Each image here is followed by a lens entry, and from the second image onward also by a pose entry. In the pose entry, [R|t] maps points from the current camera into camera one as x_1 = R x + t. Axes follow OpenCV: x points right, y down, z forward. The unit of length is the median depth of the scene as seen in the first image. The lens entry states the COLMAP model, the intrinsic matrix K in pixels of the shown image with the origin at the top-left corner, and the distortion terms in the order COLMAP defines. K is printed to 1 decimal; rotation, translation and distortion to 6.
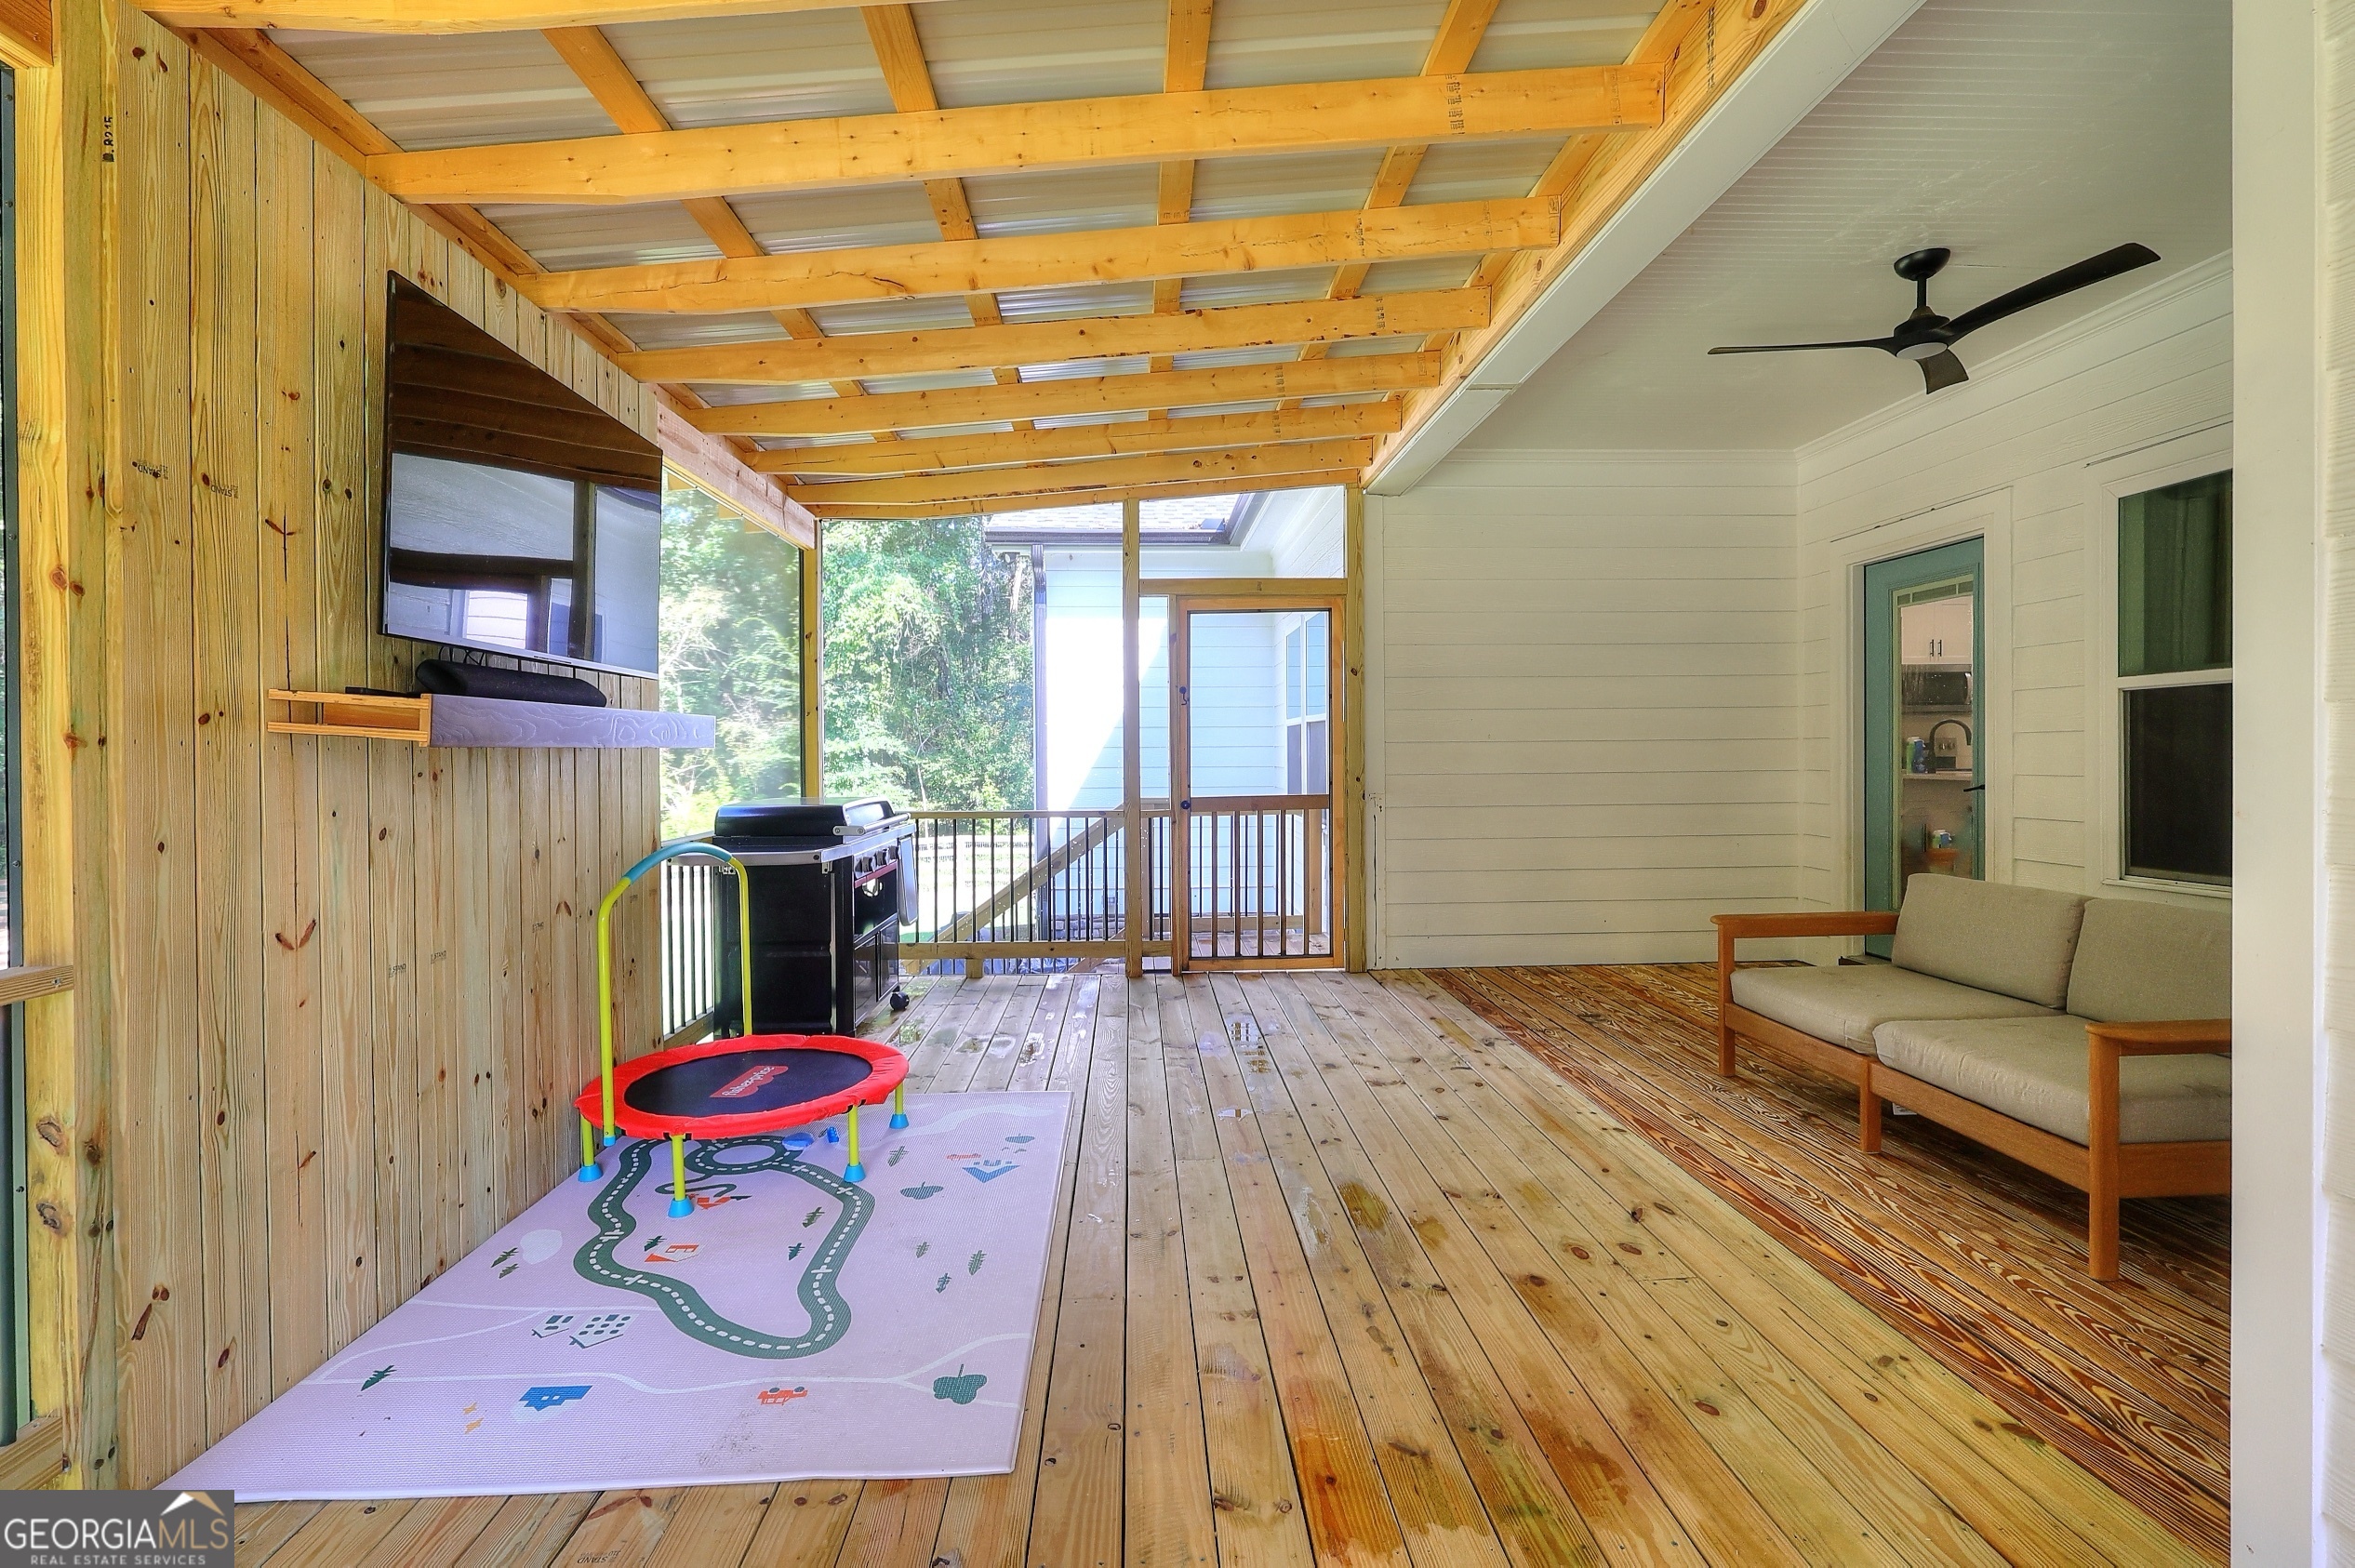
lens RADIAL K [[1089.7, 0, 1180.5], [0, 1089.7, 762.7], [0, 0, 1]] dist [-0.000722, -0.000012]
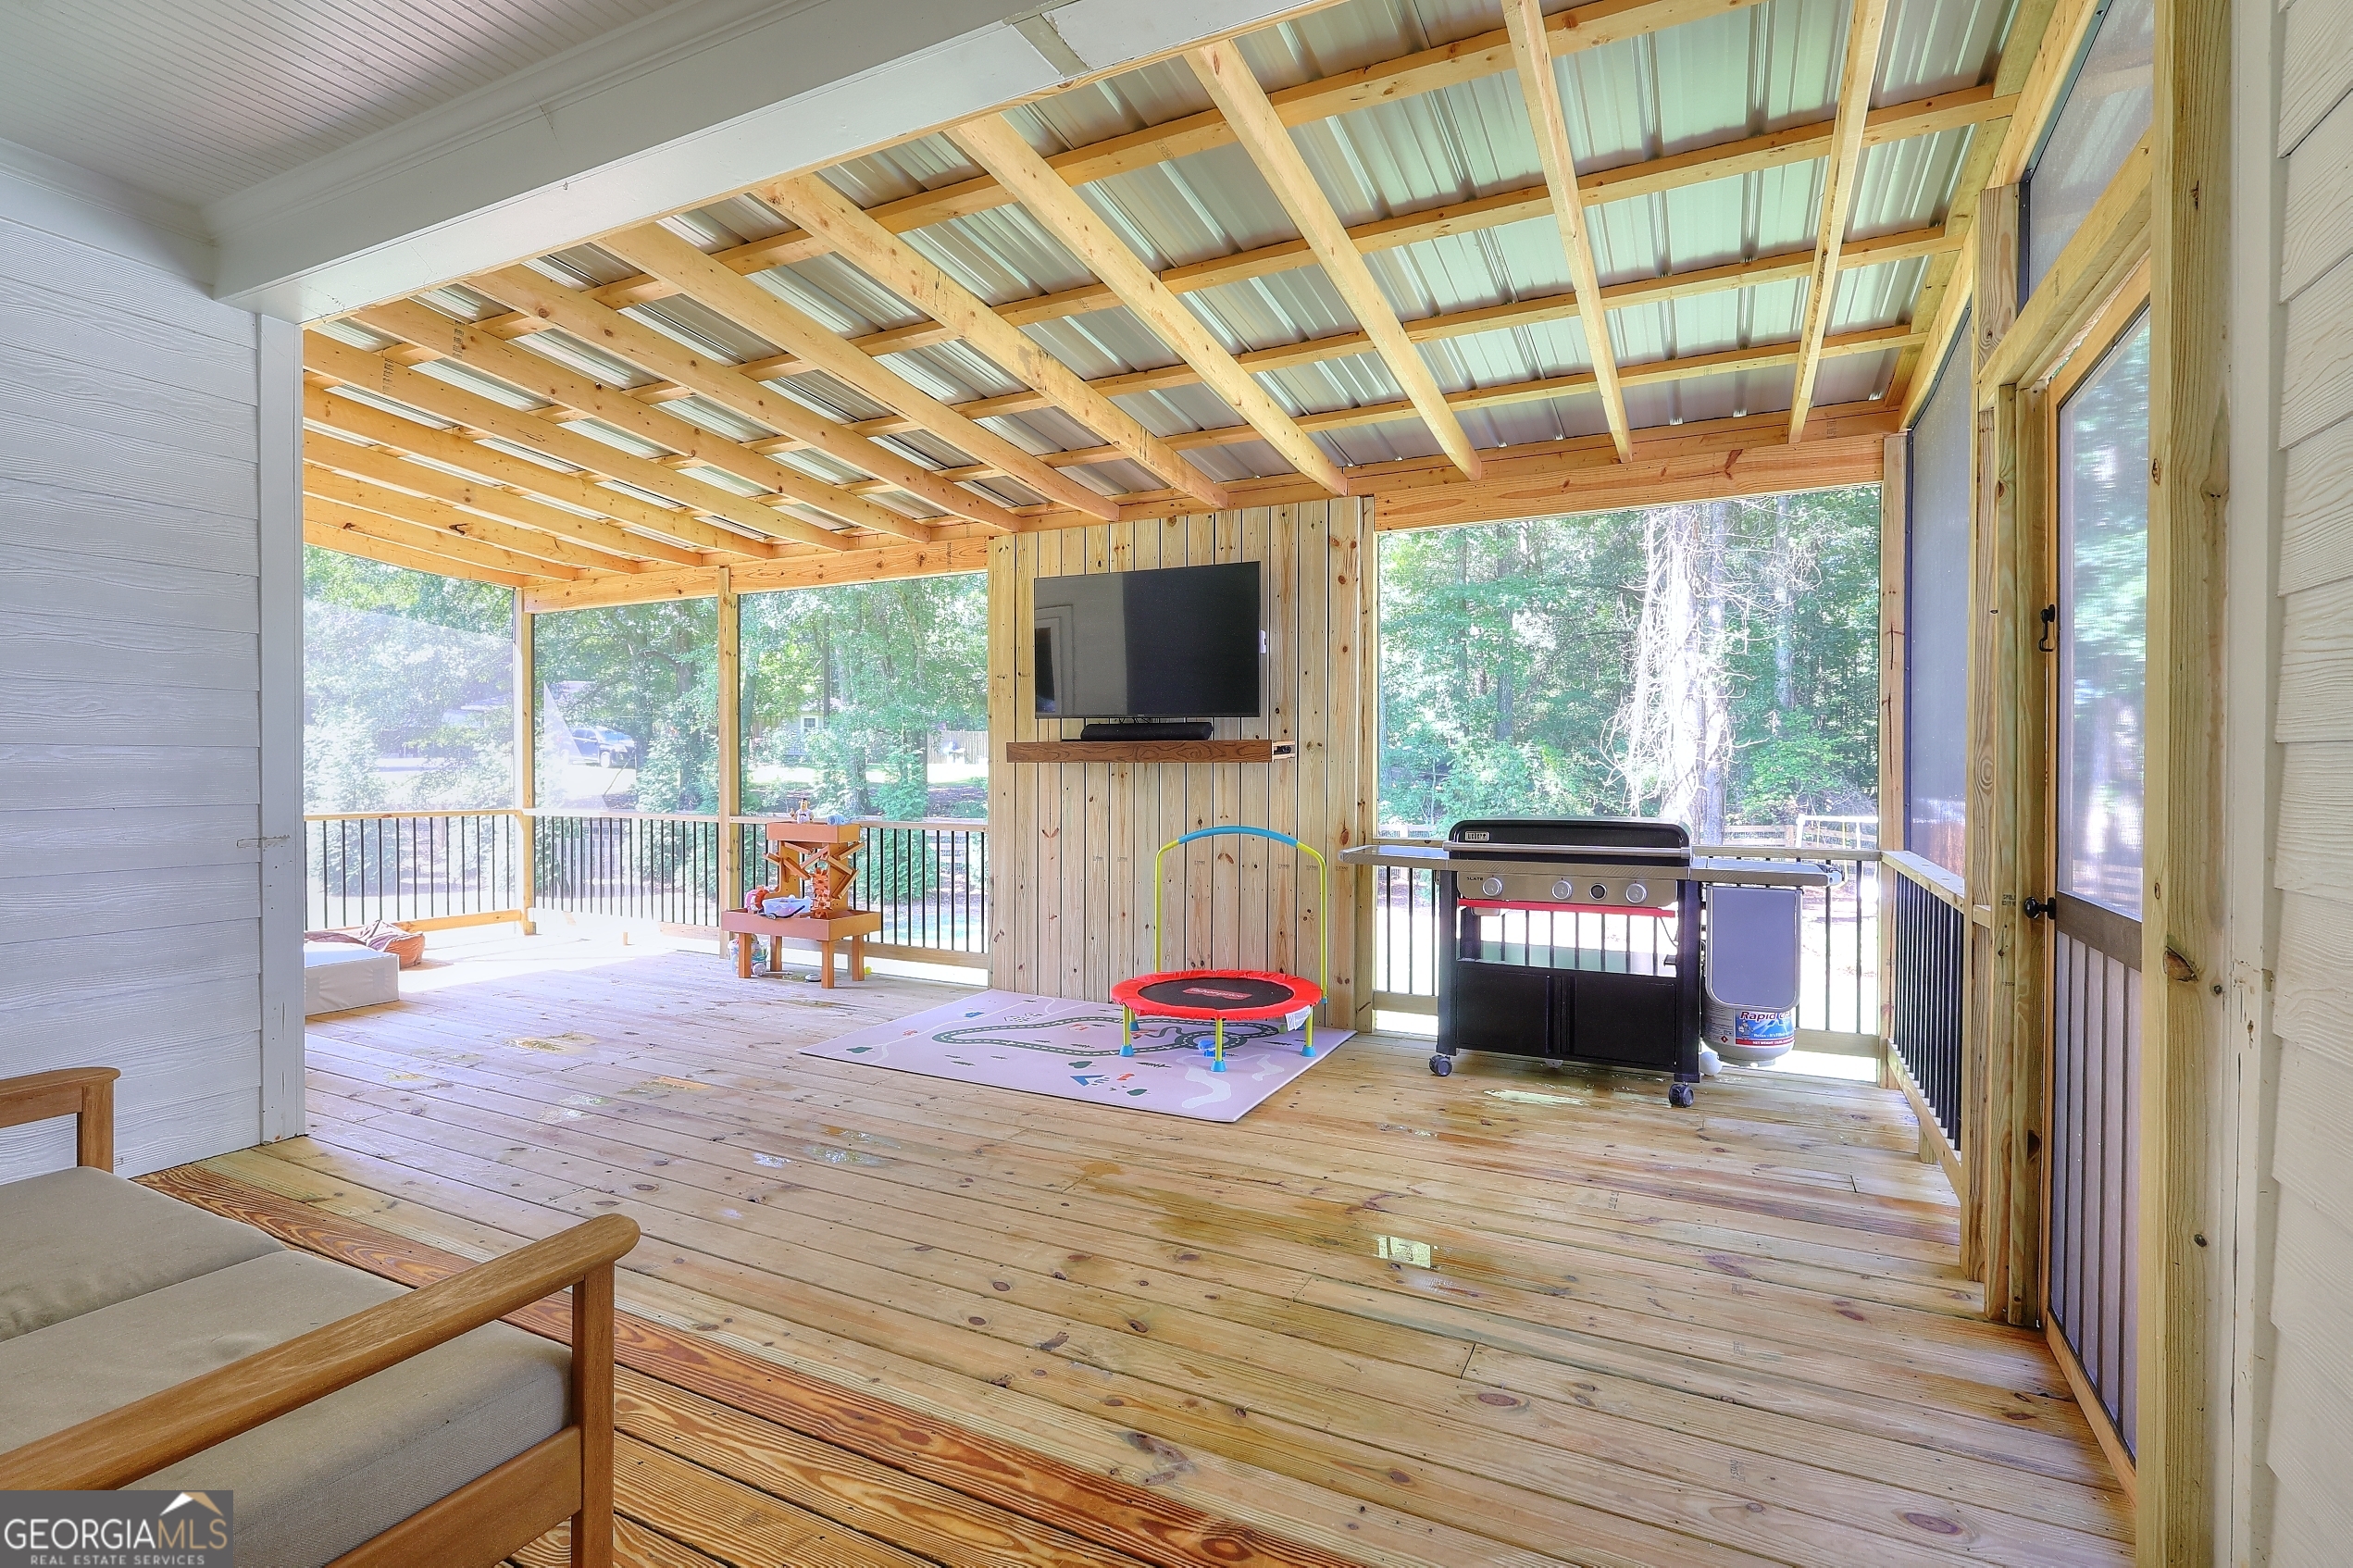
lens RADIAL K [[1088.8, 0, 1178.8], [0, 1088.8, 779.6], [0, 0, 1]] dist [-0.000722, -0.000012]
pose [[-0.486232, 0.016797, -0.873668, 0.931235], [-0.011768, 0.999599, 0.025767, -0.029542], [0.873750, 0.022810, -0.485840, 1.734032]]
